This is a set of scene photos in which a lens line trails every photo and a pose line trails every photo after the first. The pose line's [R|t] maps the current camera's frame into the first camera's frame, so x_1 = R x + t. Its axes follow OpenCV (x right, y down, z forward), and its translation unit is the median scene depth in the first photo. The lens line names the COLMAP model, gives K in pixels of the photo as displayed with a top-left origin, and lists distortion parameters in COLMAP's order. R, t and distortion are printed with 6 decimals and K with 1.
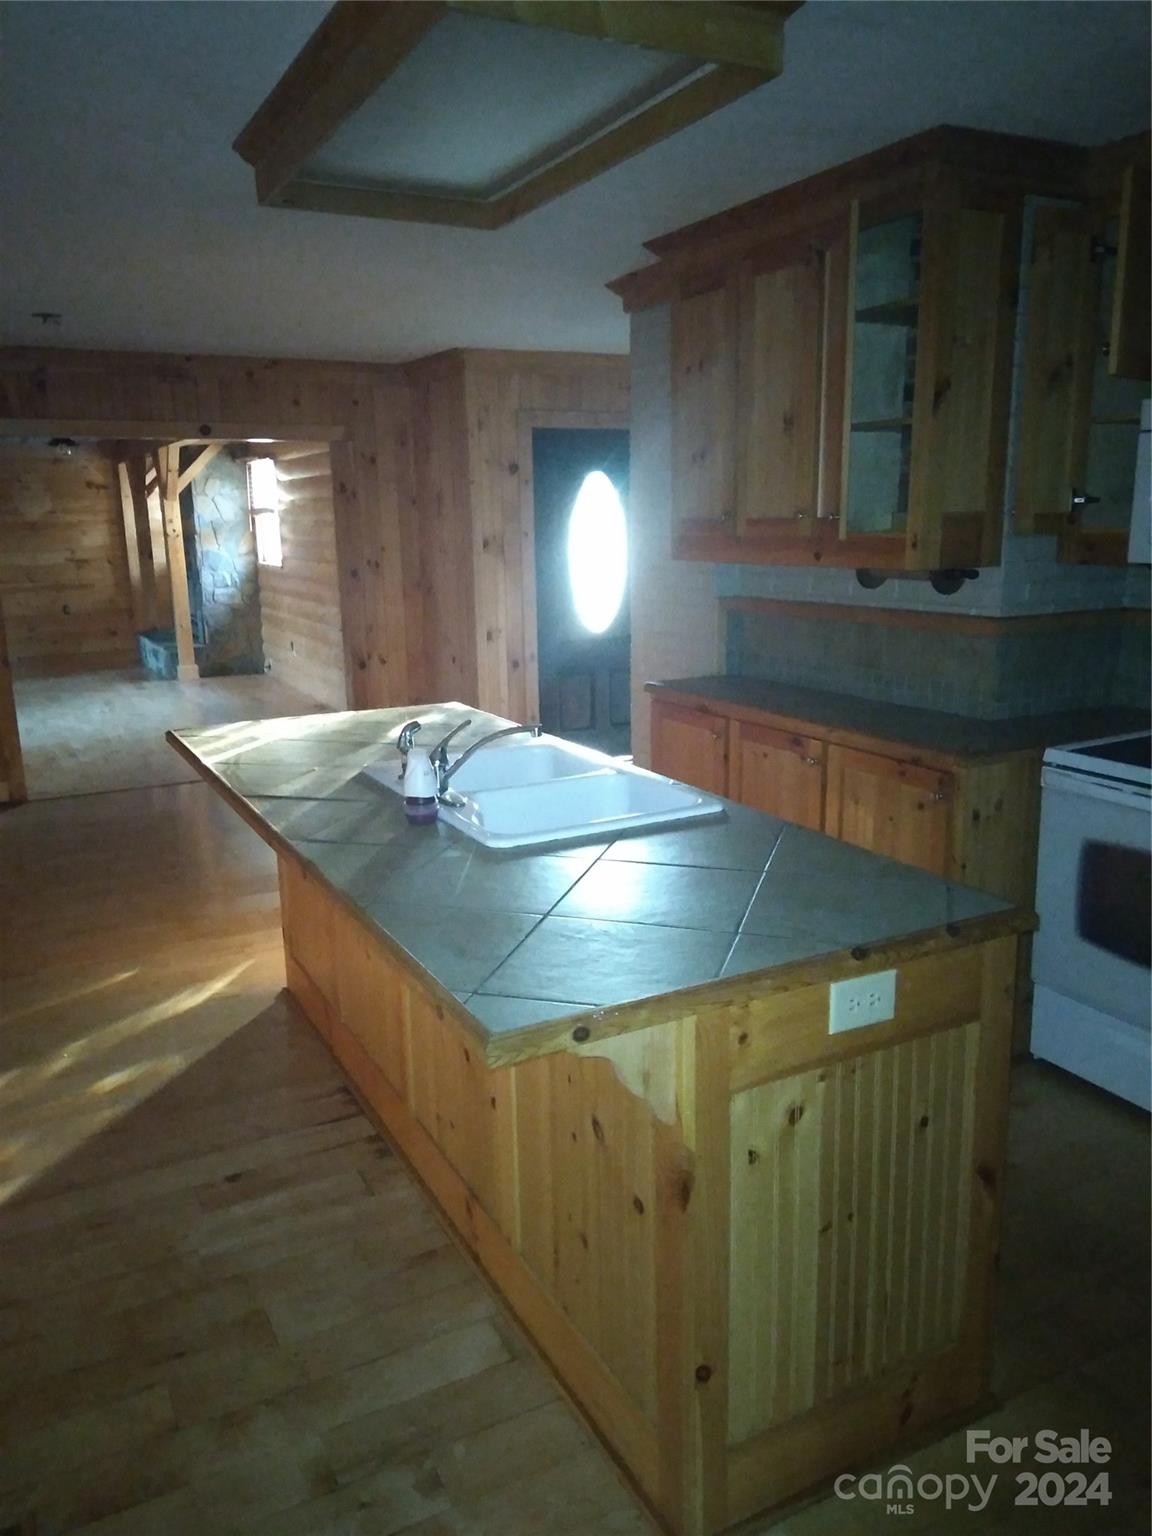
lens RADIAL K [[1143.1, 0, 576.0], [0, 1143.1, 768.0], [0, 0, 1]] dist [0.002590, 0.000012]
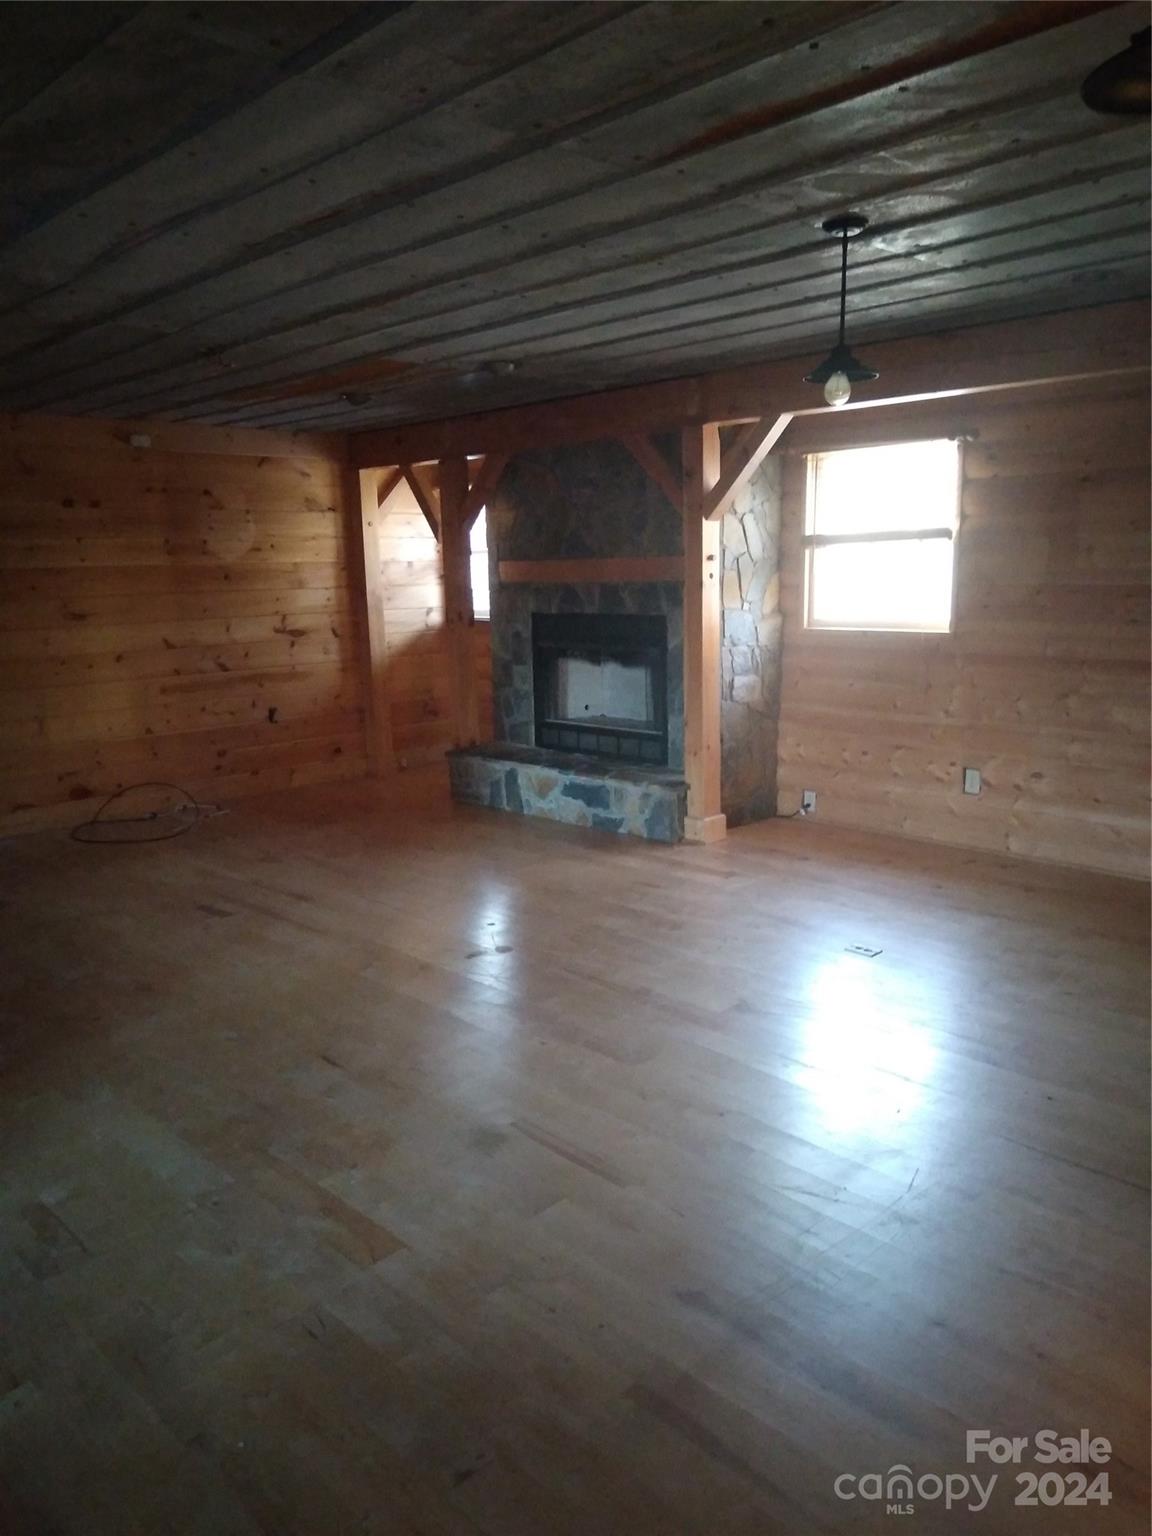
lens RADIAL K [[1143.1, 0, 576.0], [0, 1143.1, 768.0], [0, 0, 1]] dist [0.002590, 0.000012]
pose [[0.963629, -0.055752, 0.261364, -0.456584], [0.067102, 0.997143, -0.034696, -0.081986], [-0.258683, 0.050972, 0.964616, 0.401918]]
